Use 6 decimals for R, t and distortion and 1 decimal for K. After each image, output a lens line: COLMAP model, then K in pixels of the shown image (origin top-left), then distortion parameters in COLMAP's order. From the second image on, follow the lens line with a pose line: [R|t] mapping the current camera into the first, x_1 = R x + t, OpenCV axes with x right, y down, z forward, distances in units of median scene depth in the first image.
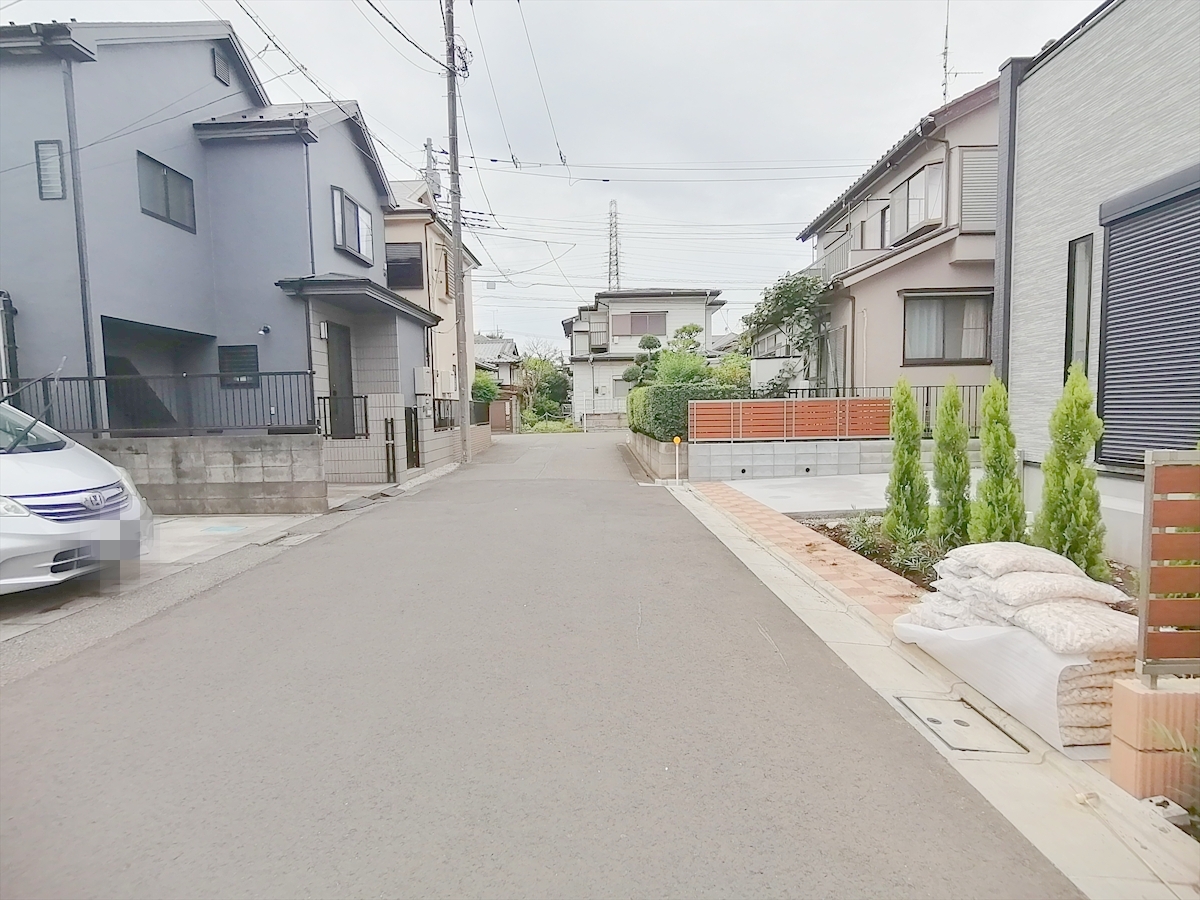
lens RADIAL K [[595.6, 0, 590.5], [0, 595.6, 456.0], [0, 0, 1]] dist [-0.001384, -0.000270]
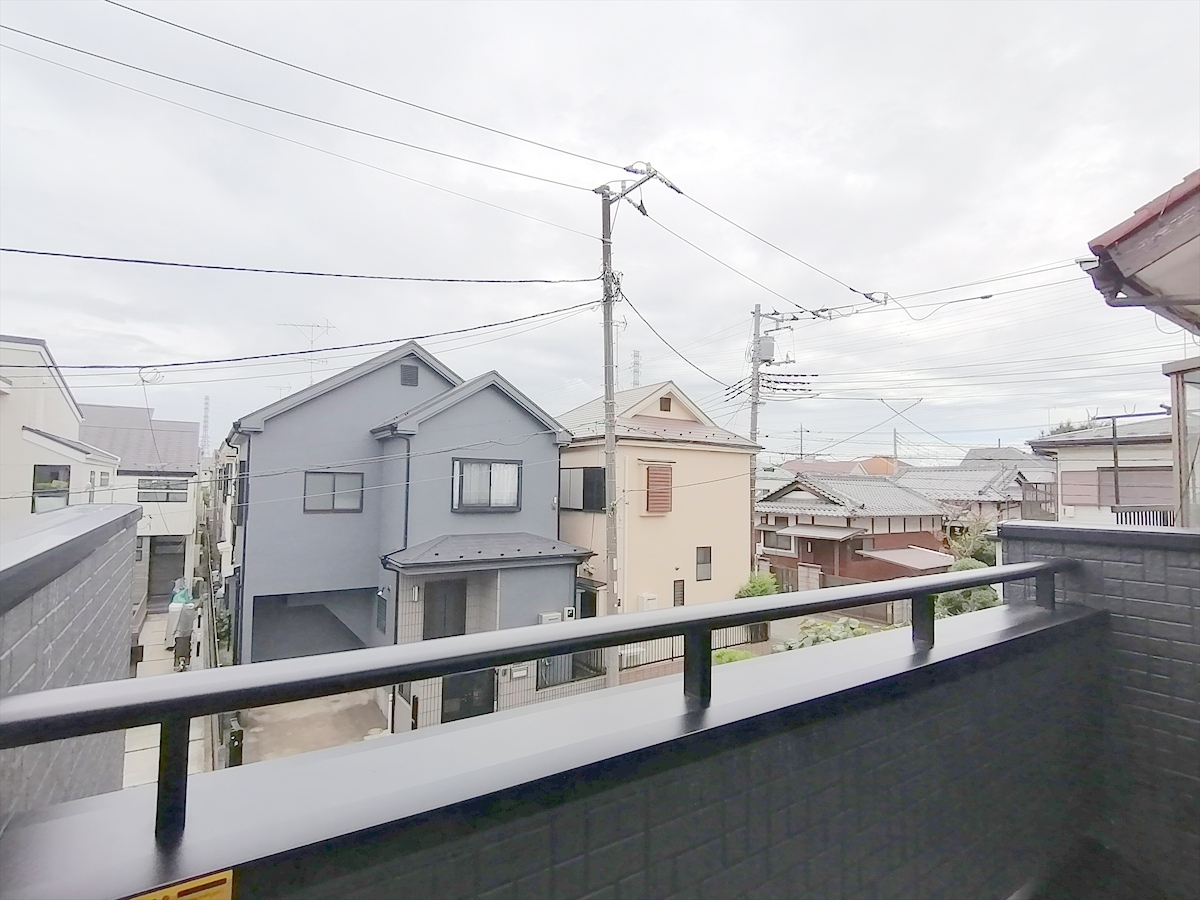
lens RADIAL K [[595.6, 0, 590.5], [0, 595.6, 456.0], [0, 0, 1]] dist [-0.001384, -0.000270]
pose [[0.582532, -0.002860, -0.812803, 0.623431], [-0.096117, 0.992735, -0.072379, -0.399643], [0.807105, 0.120287, 0.578025, 0.560492]]
